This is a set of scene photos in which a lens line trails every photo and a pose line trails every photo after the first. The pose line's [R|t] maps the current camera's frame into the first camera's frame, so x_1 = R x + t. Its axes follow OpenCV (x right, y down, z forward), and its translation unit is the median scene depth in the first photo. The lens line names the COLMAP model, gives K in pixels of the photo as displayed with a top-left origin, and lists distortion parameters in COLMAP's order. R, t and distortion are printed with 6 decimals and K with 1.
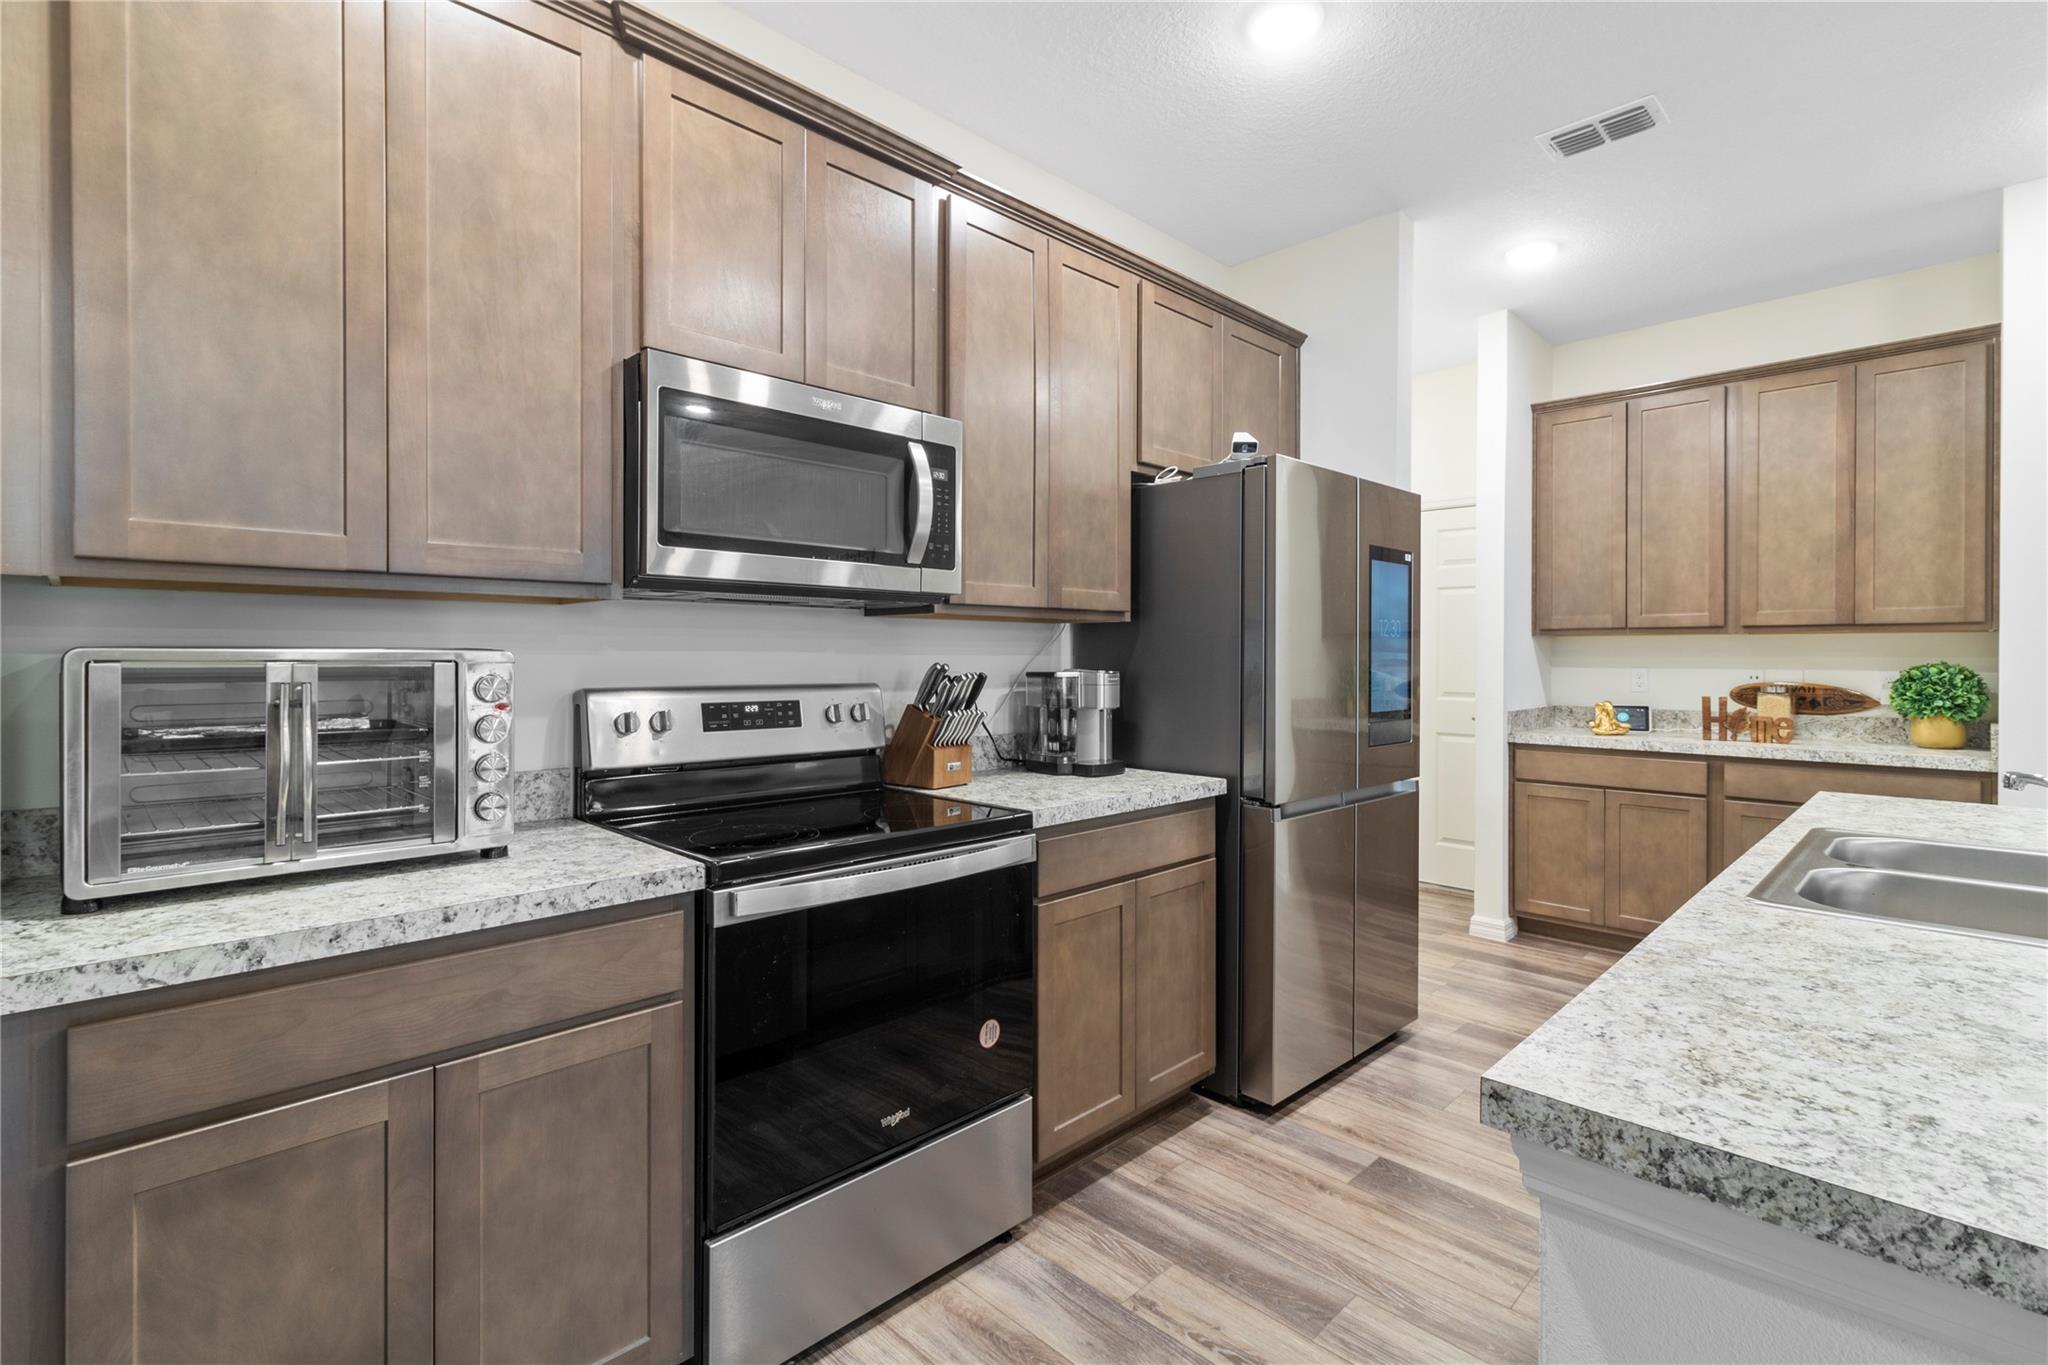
lens RADIAL K [[940.8, 0, 1021.9], [0, 940.8, 658.3], [0, 0, 1]] dist [0.002416, 0.000462]
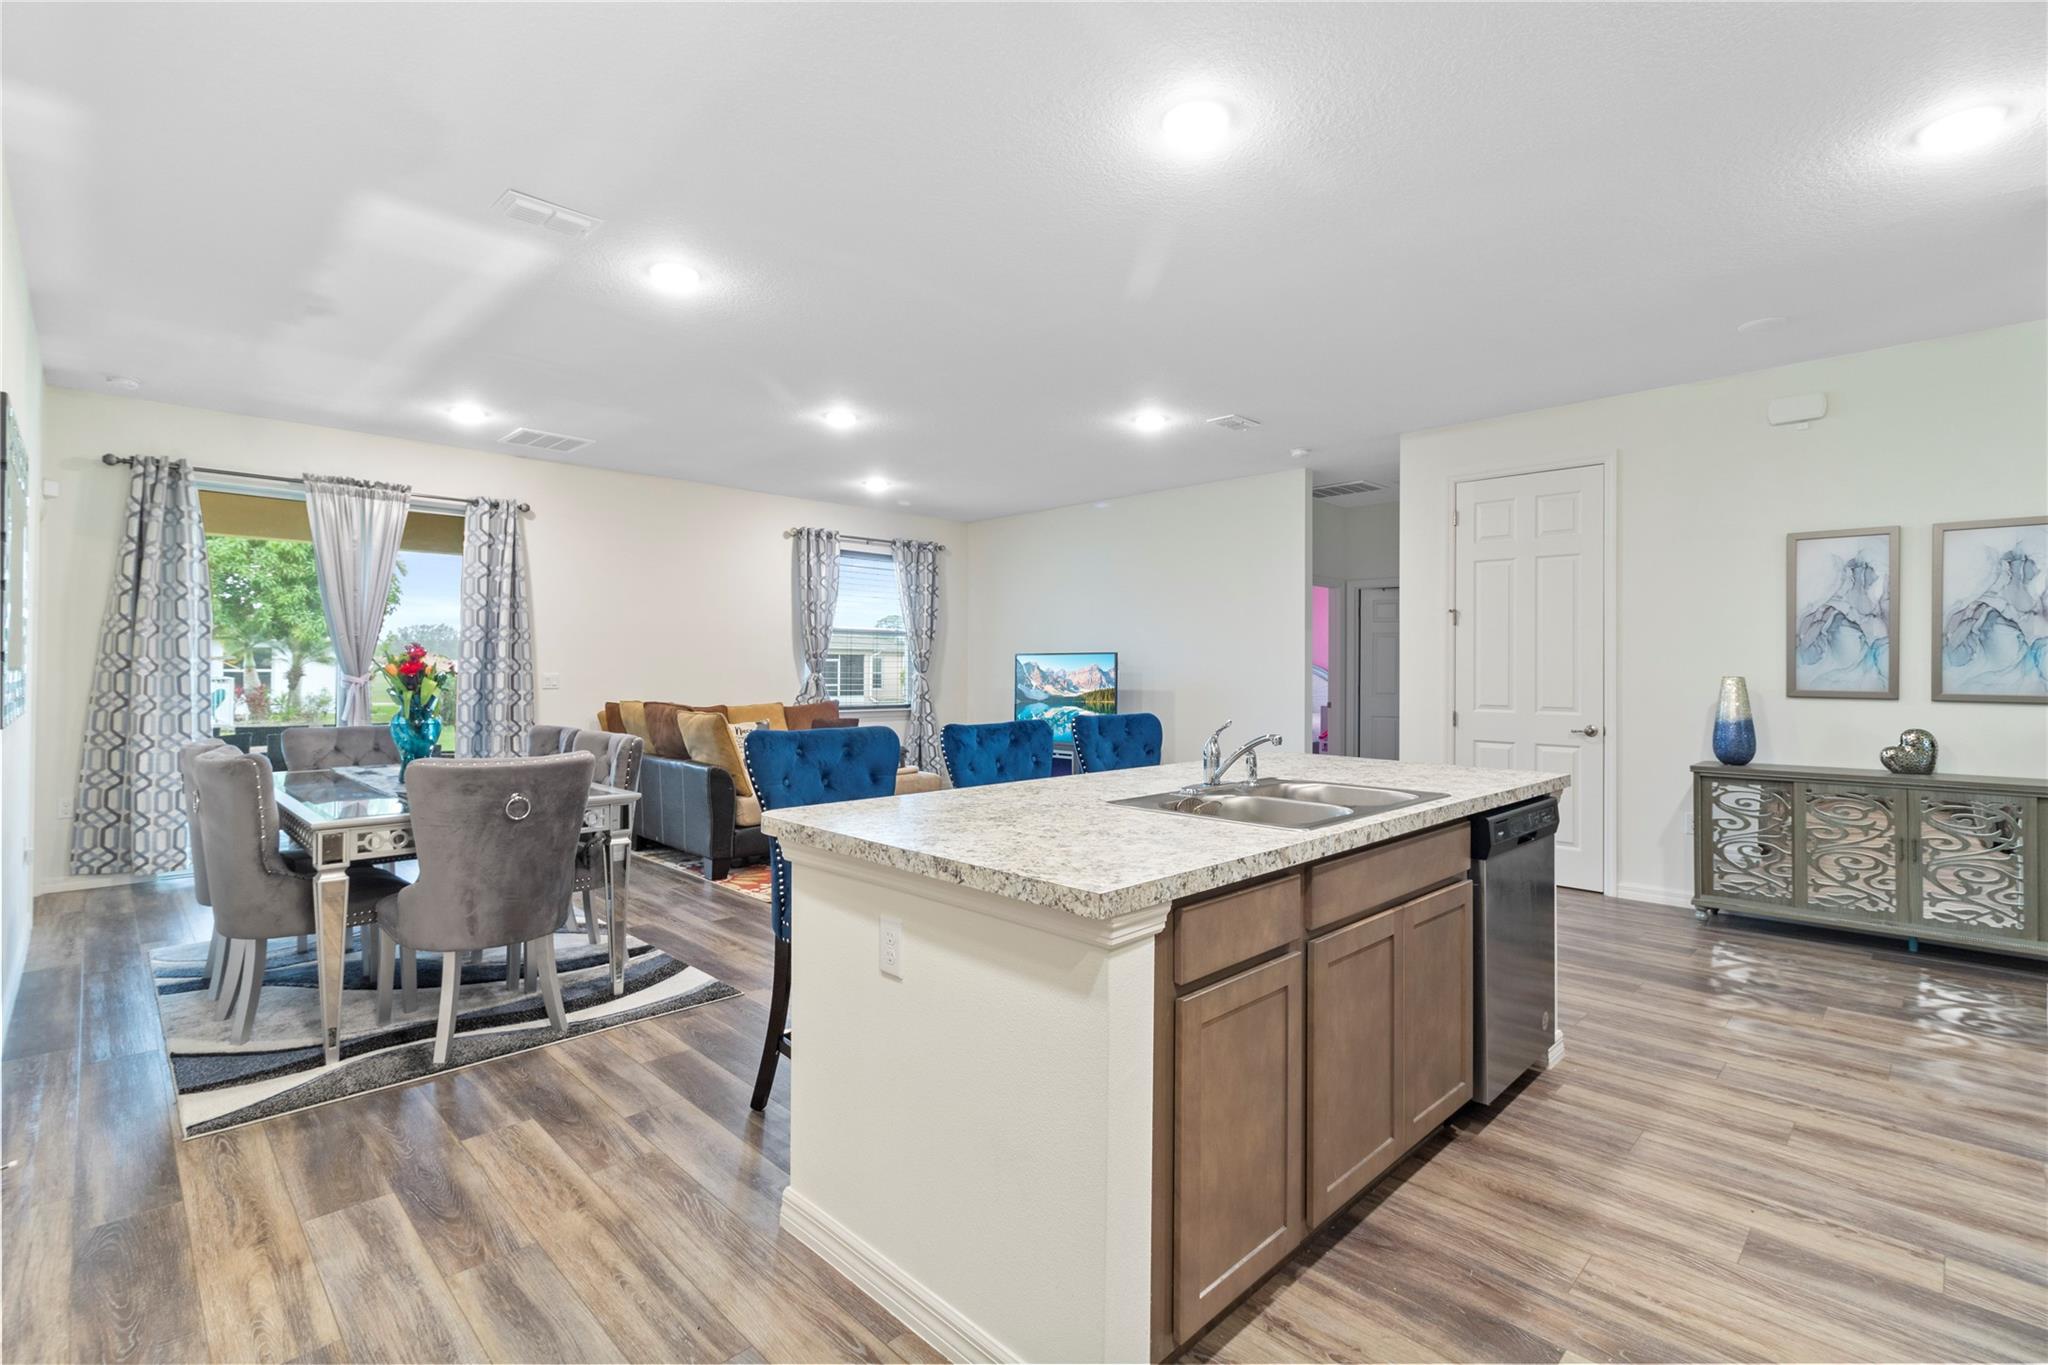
lens RADIAL K [[940.8, 0, 1021.9], [0, 940.8, 658.3], [0, 0, 1]] dist [0.002416, 0.000462]
pose [[-0.999954, -0.007364, -0.006169, 1.015978], [-0.007315, 0.999942, -0.007910, 0.001573], [0.006227, -0.007864, -0.999950, 1.783730]]
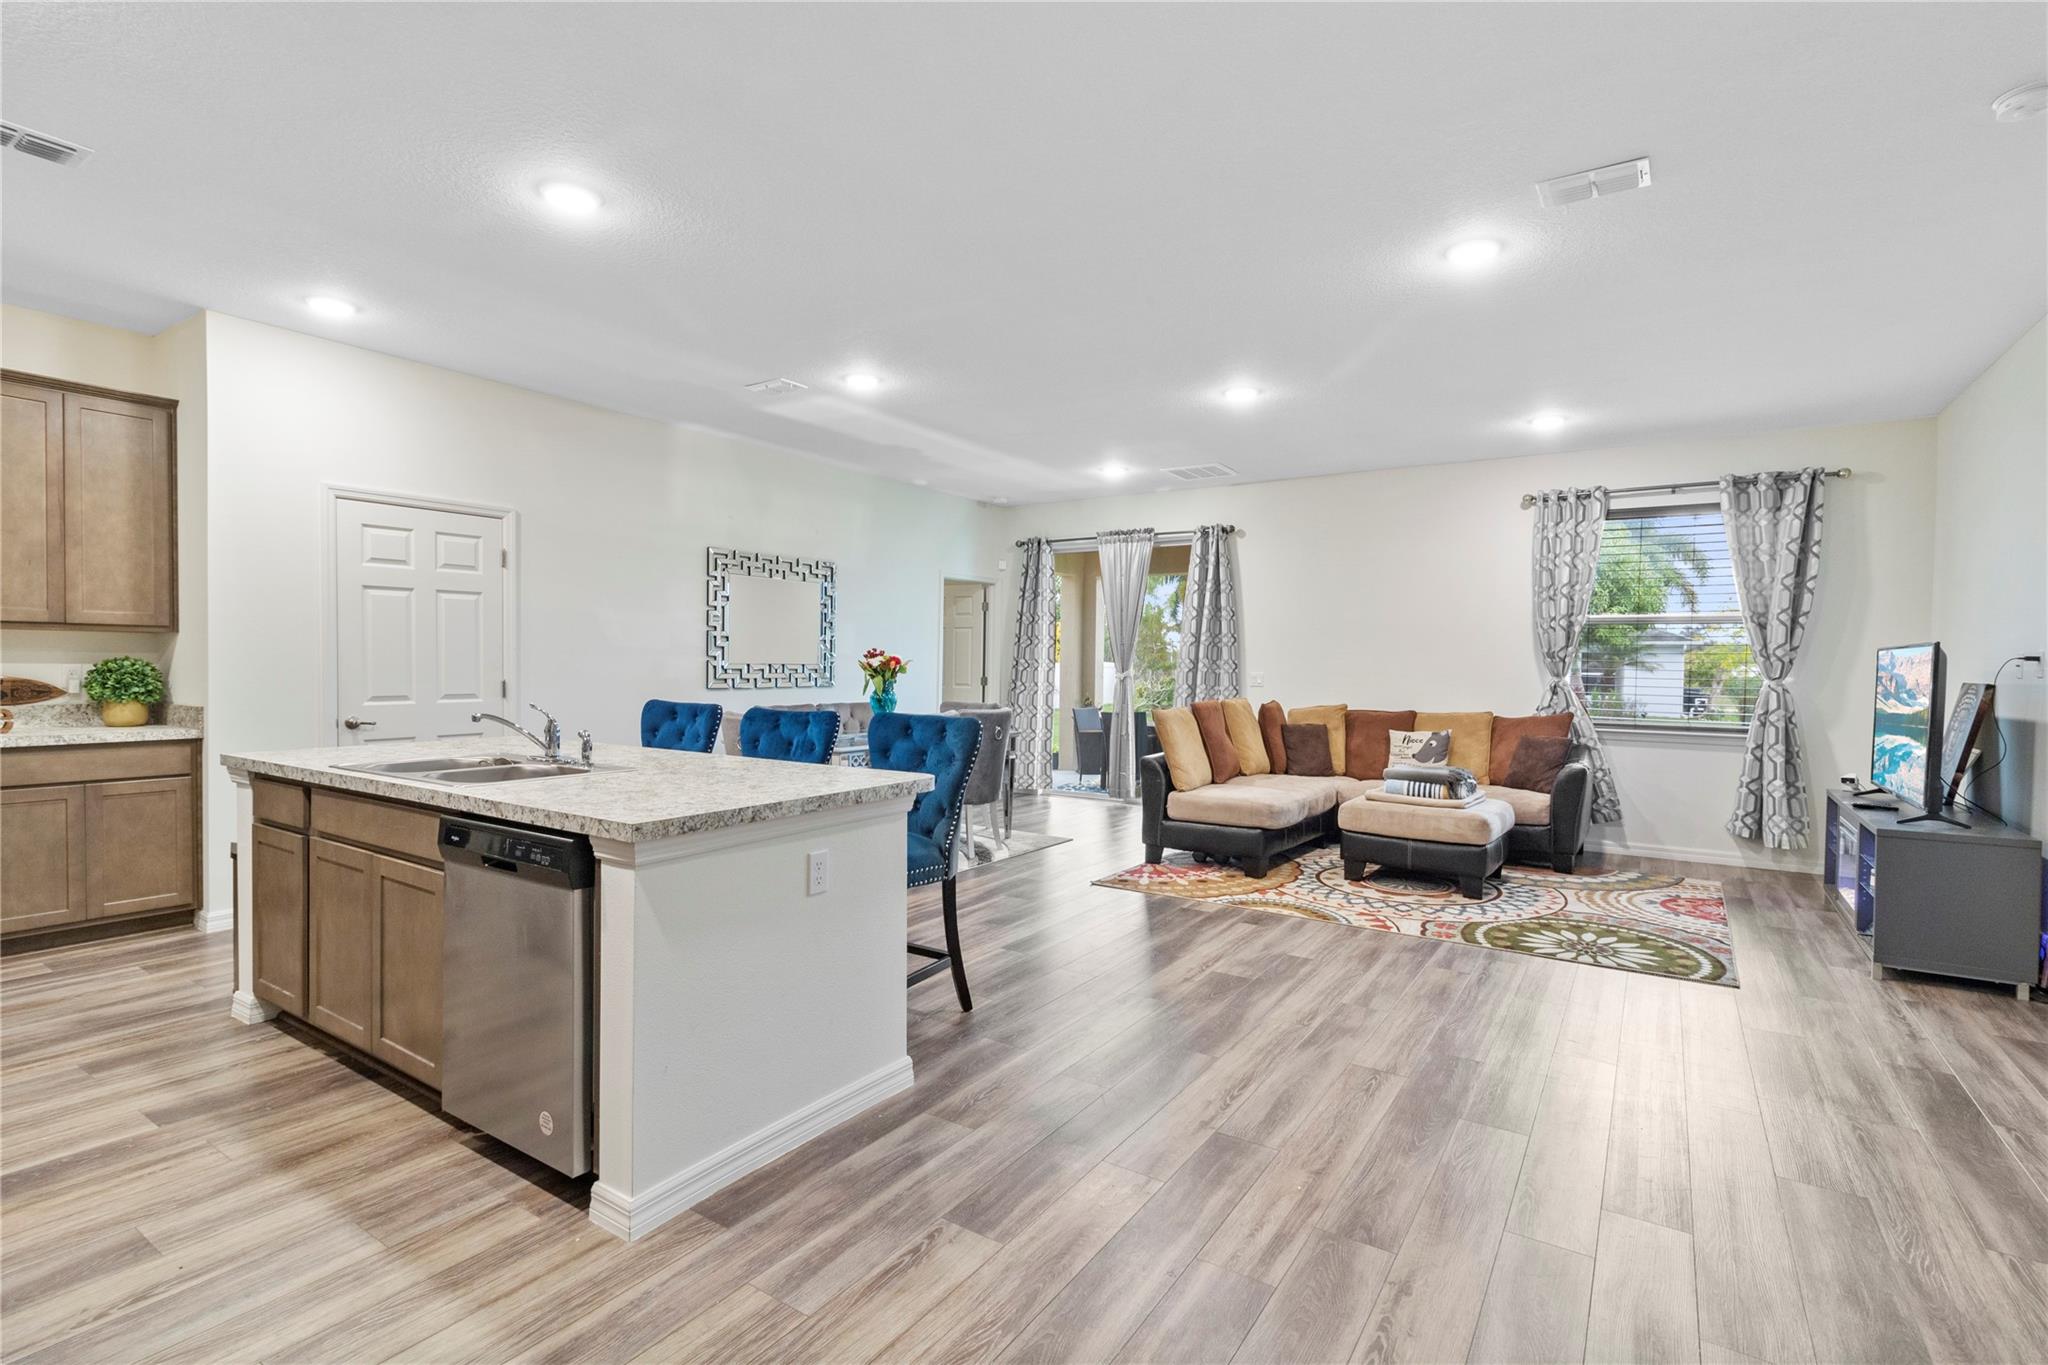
lens RADIAL K [[960.5, 0, 1017.3], [0, 960.5, 682.5], [0, 0, 1]] dist [0.003381, 0.000893]
pose [[-0.200615, -0.026258, 0.979318, -0.823215], [-0.009123, 0.999647, 0.024934, -0.006695], [-0.979628, -0.003933, -0.200784, 0.180128]]
